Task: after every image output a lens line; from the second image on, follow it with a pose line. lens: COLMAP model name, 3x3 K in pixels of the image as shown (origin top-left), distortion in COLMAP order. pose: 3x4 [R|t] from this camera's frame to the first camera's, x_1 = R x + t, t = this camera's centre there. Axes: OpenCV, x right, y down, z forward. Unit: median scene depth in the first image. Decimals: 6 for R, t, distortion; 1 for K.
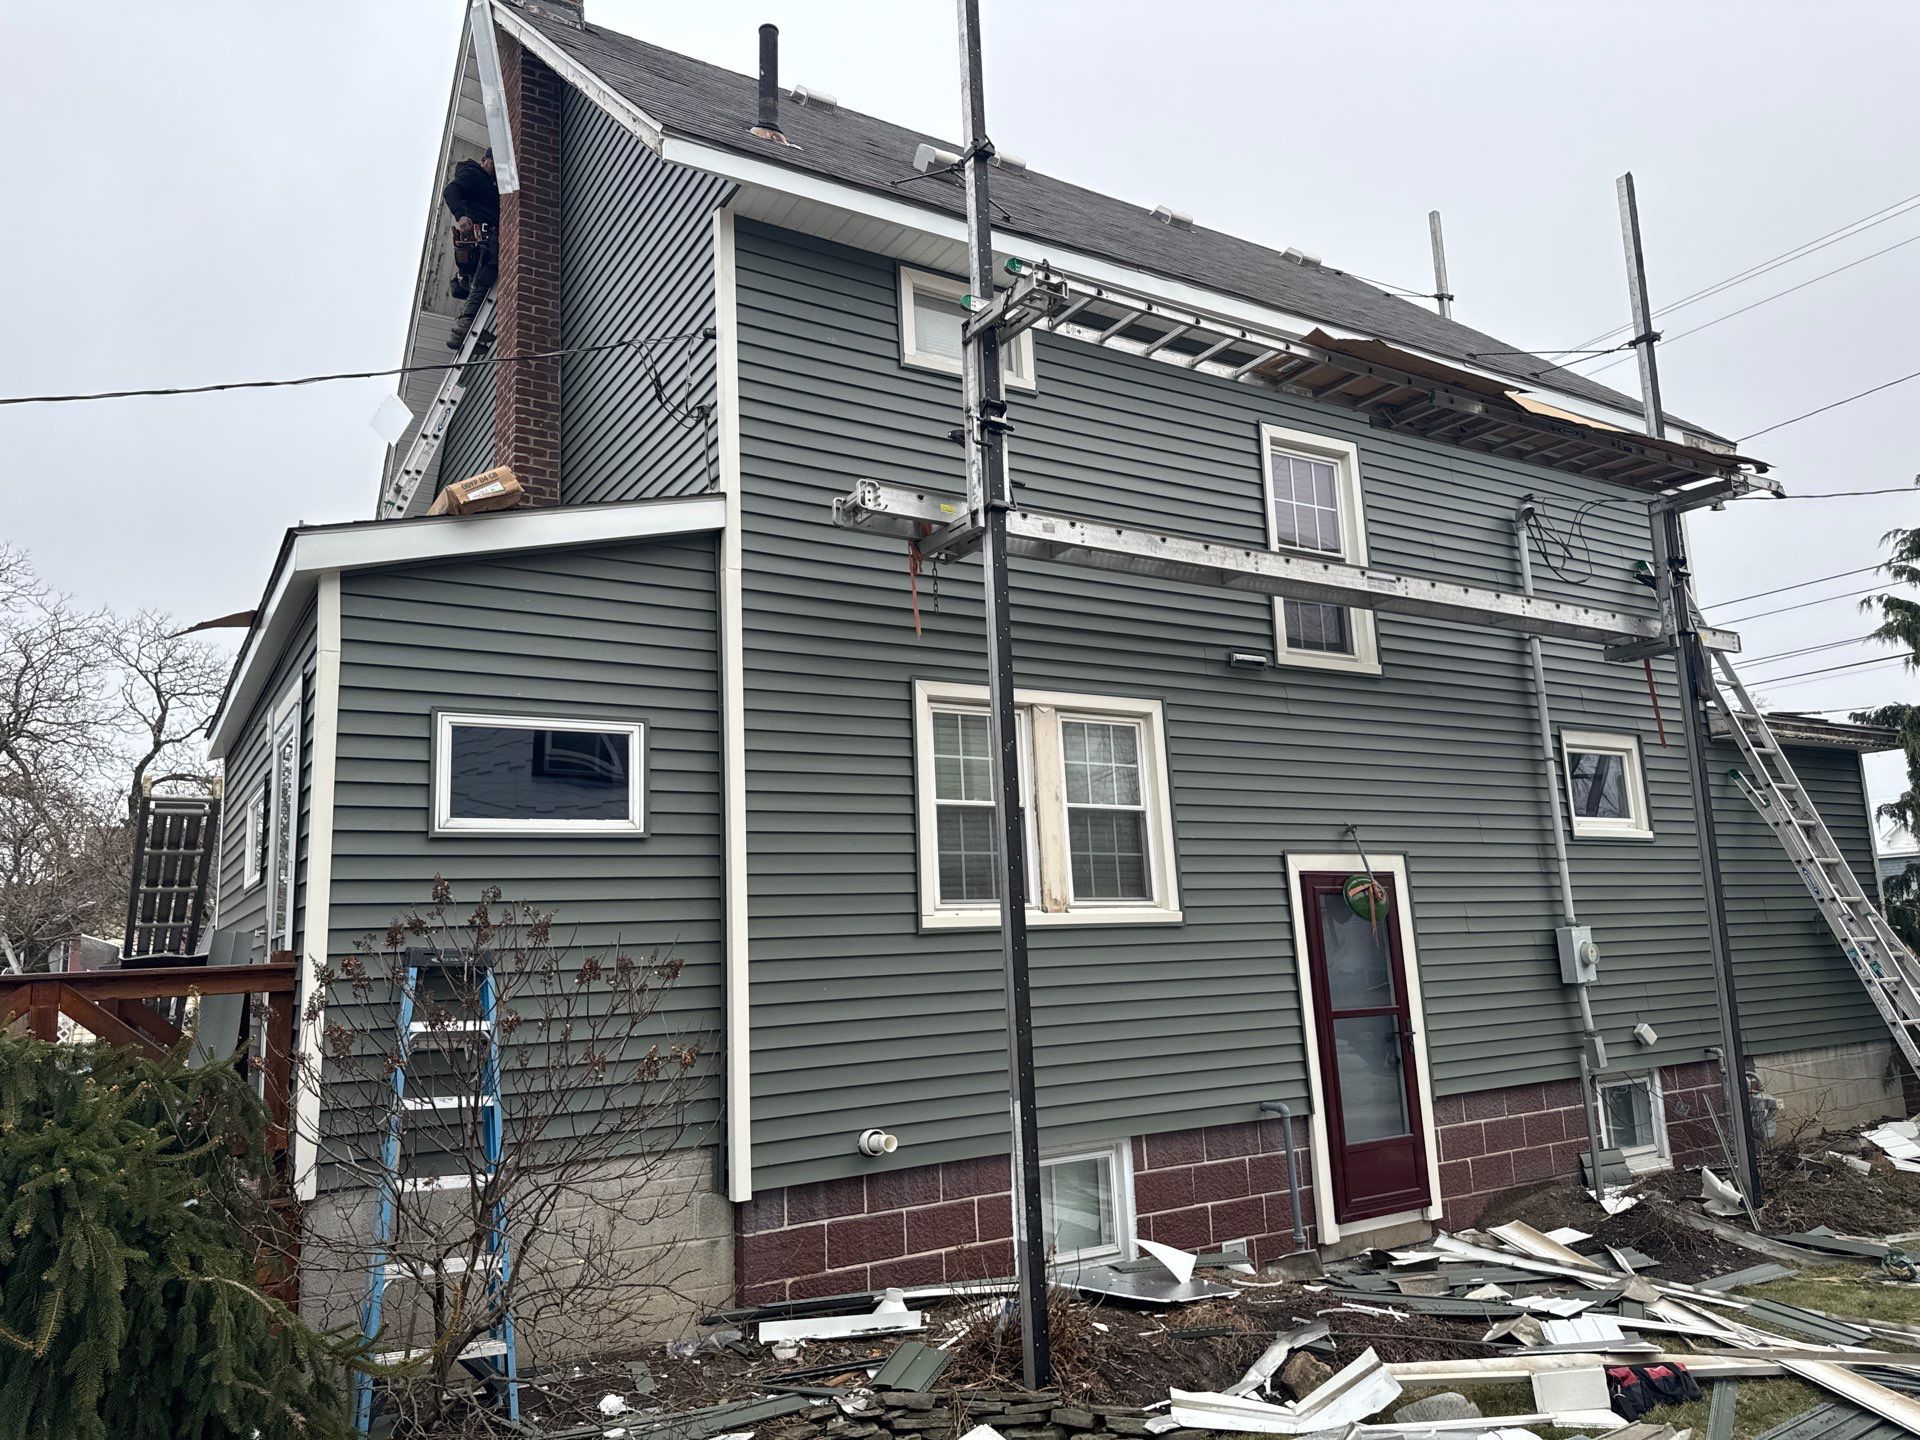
lens RADIAL K [[1328.3, 0, 960.0], [0, 1328.3, 720.0], [0, 0, 1]] dist [0.065345, -0.073737]
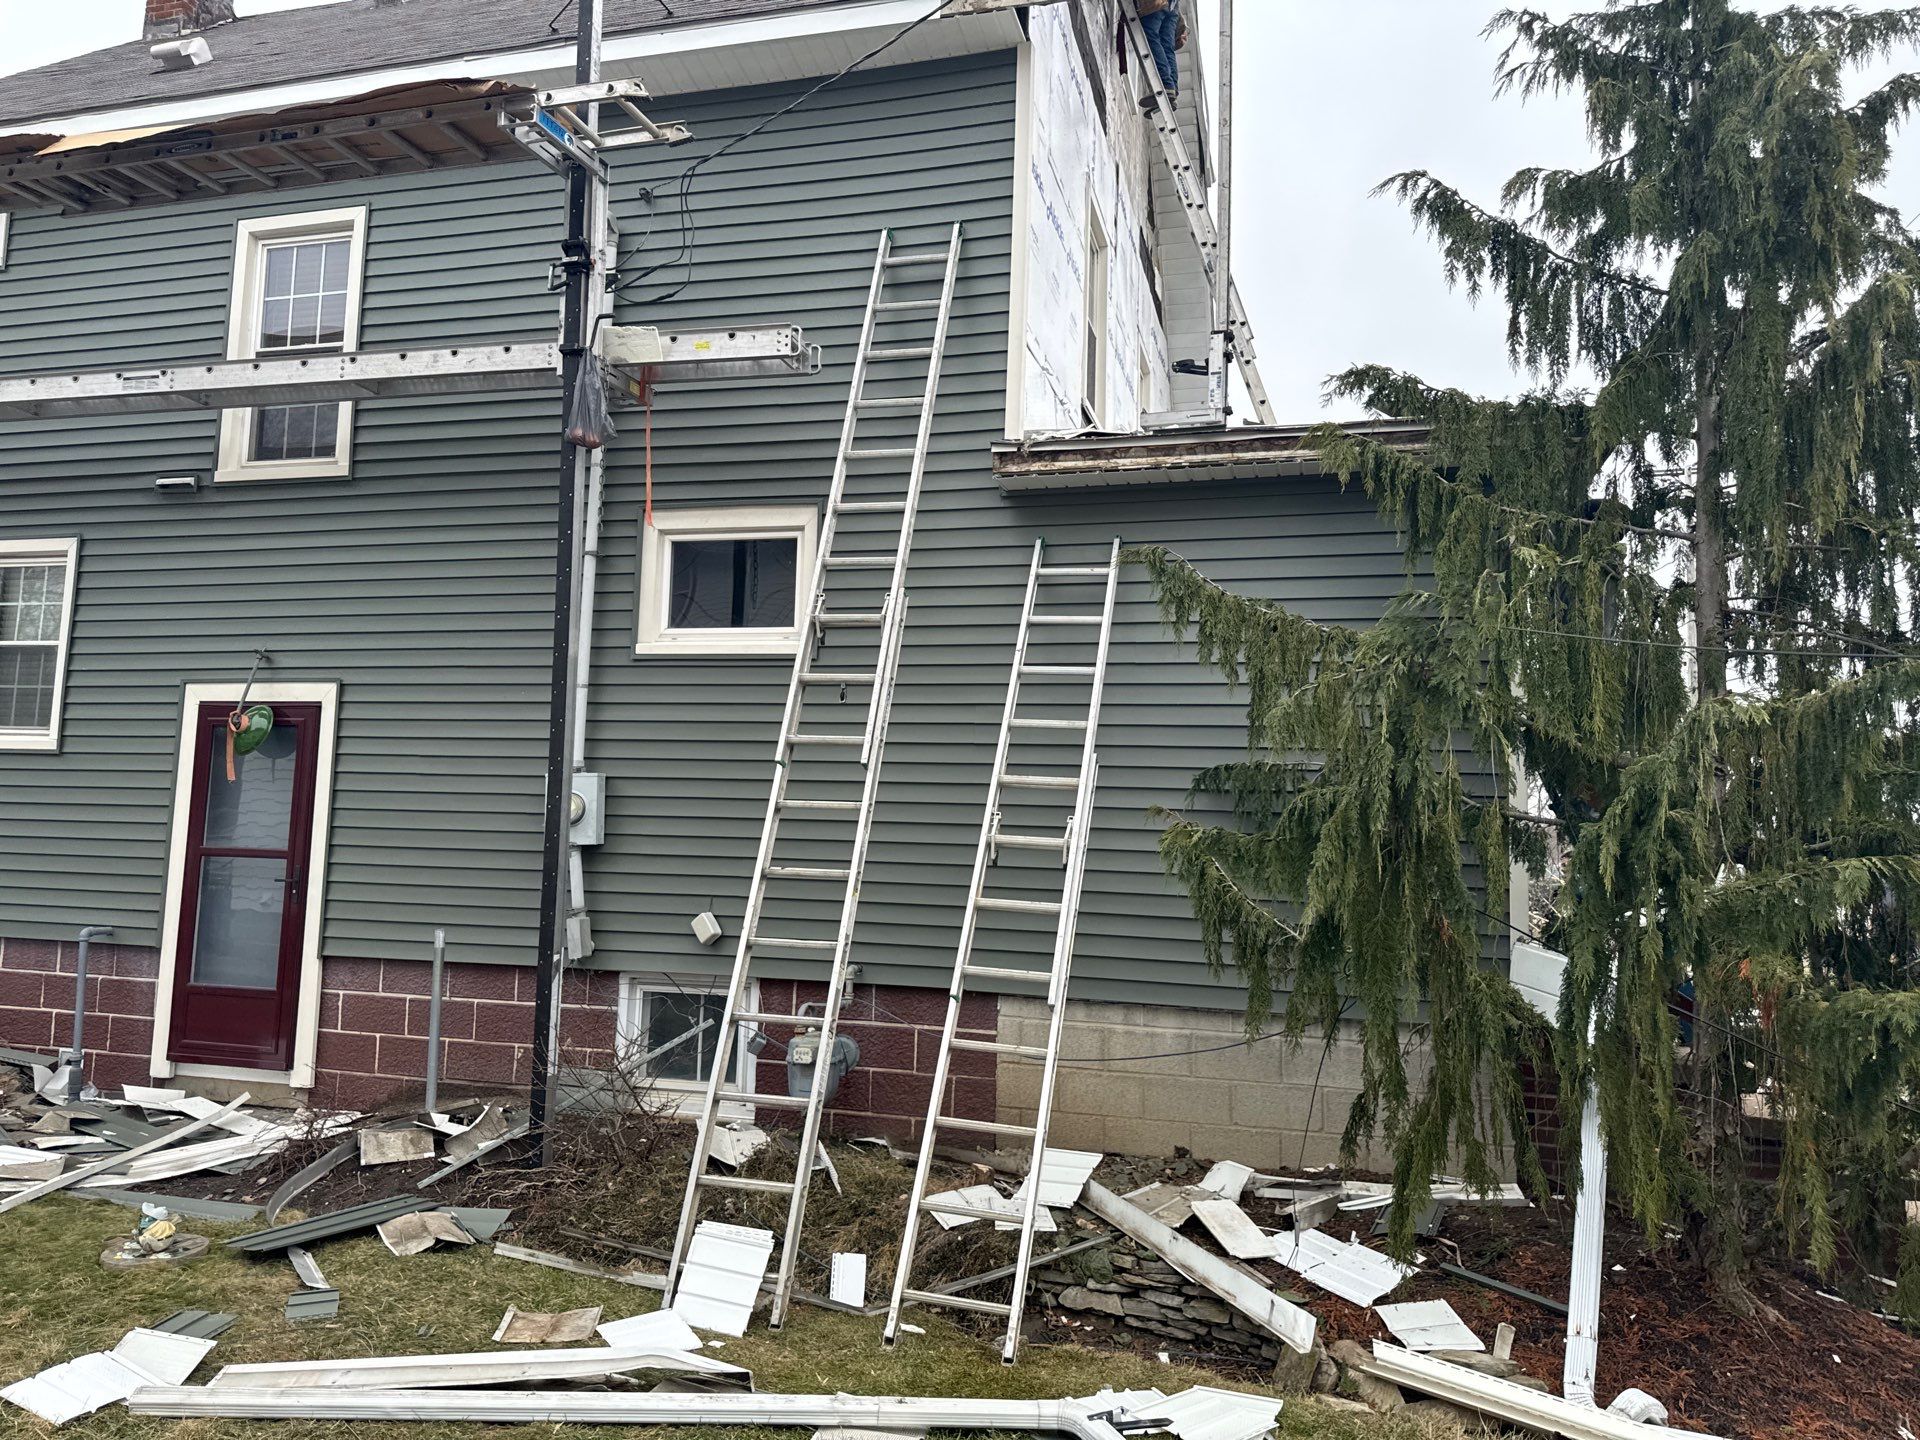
lens RADIAL K [[1328.3, 0, 960.0], [0, 1328.3, 720.0], [0, 0, 1]] dist [0.065345, -0.073737]
pose [[0.680045, -0.004834, -0.733155, 1.303869], [0.070825, 0.995735, 0.059129, 0.106639], [0.729742, -0.092136, 0.677486, 0.733906]]
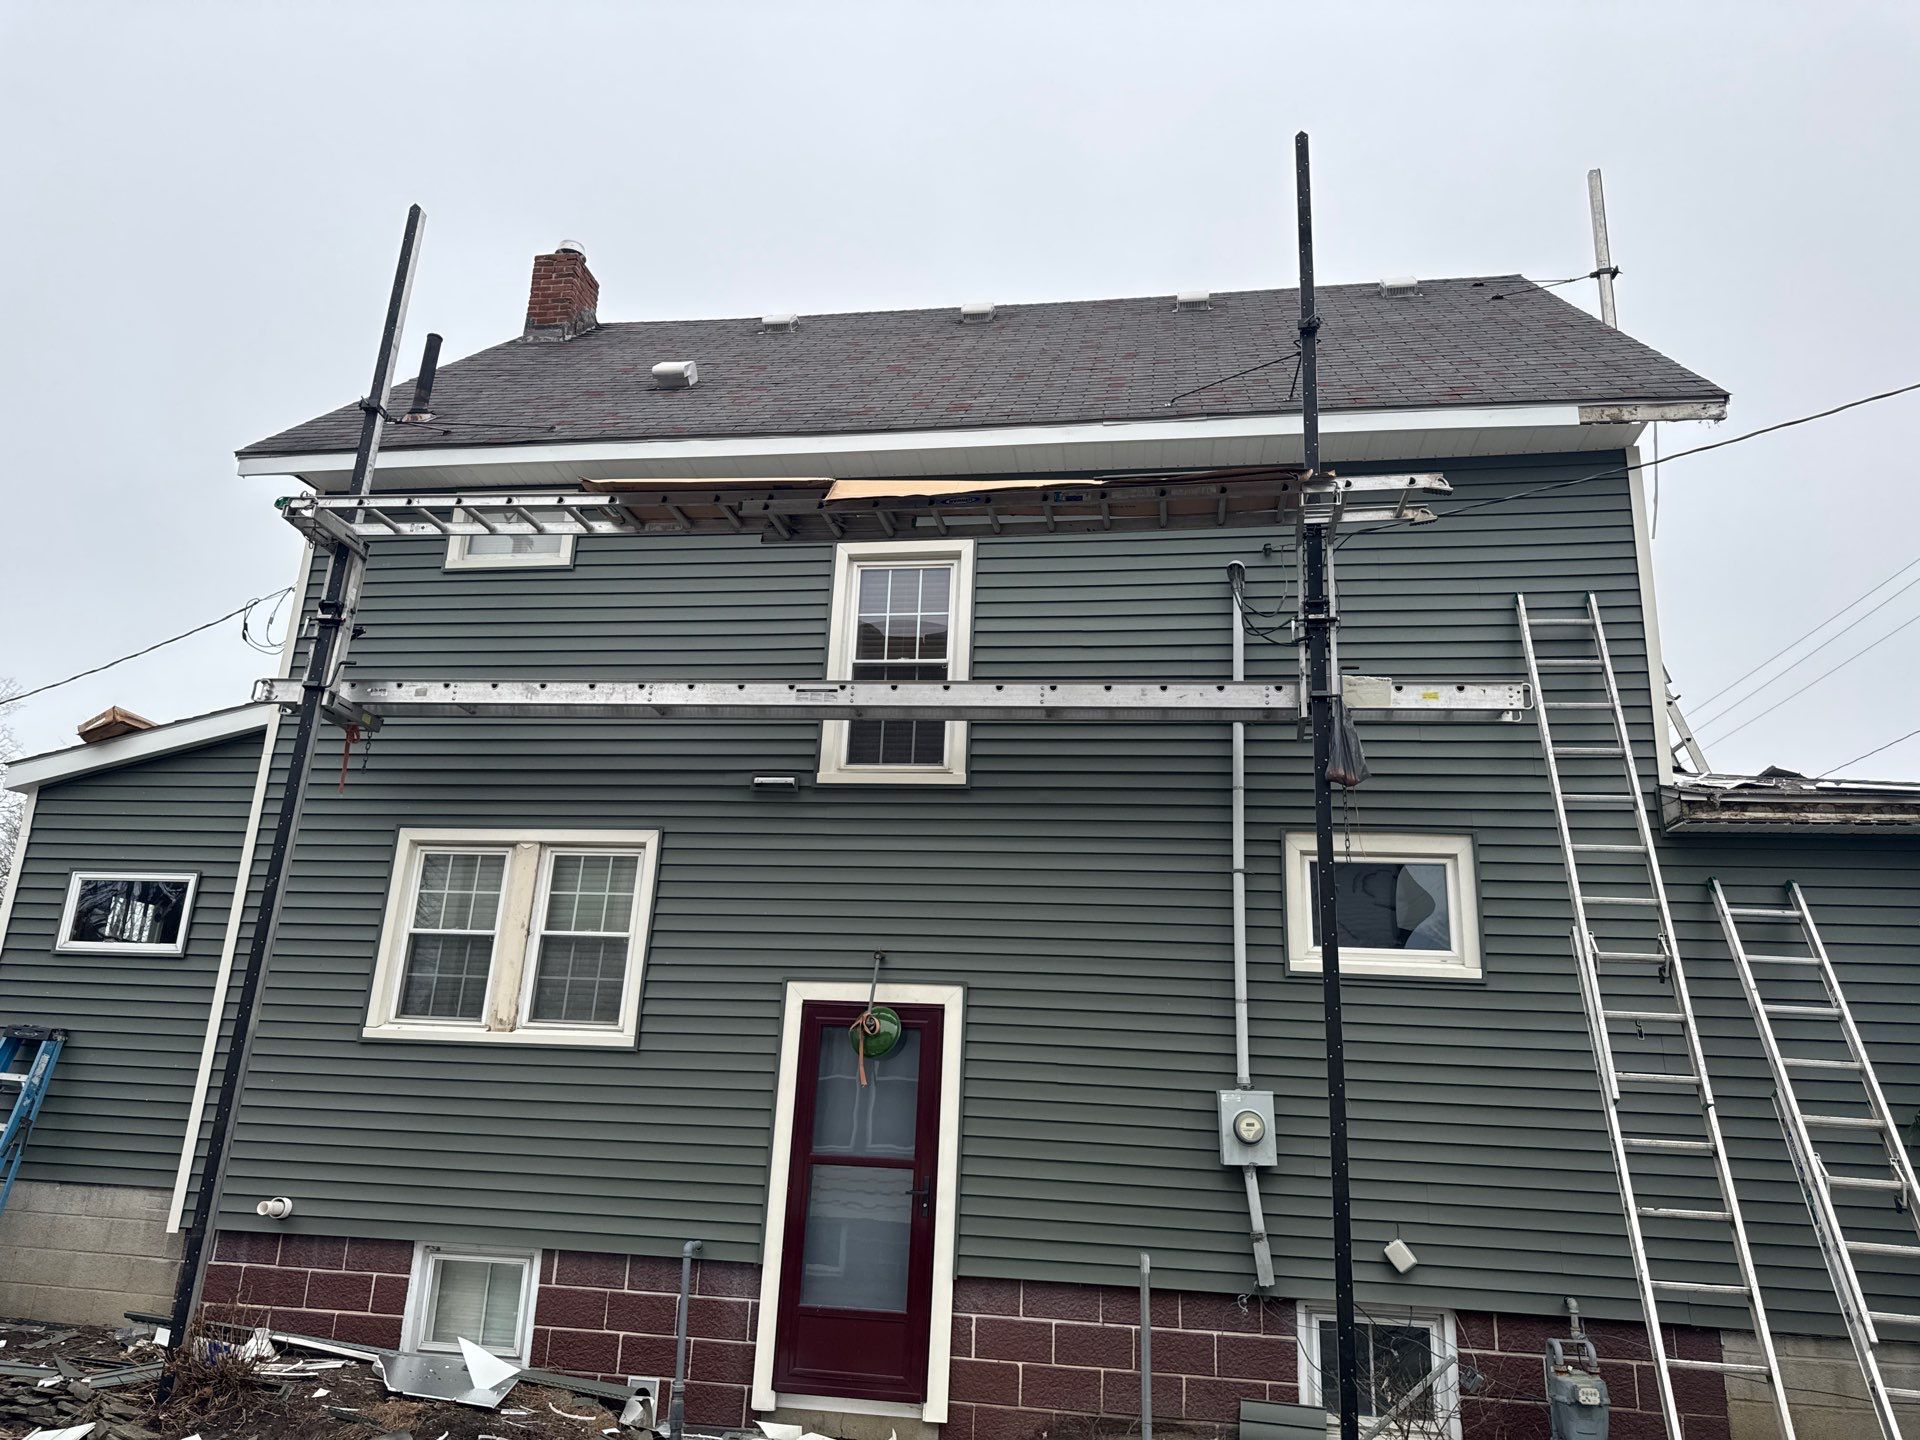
lens RADIAL K [[1319.3, 0, 960.0], [0, 1319.3, 720.0], [0, 0, 1]] dist [0.151138, -0.300320]
pose [[0.753595, -0.108673, -0.648294, 0.963974], [0.039209, 0.991915, -0.120697, 0.033297], [0.656169, 0.065538, 0.751763, 0.339410]]
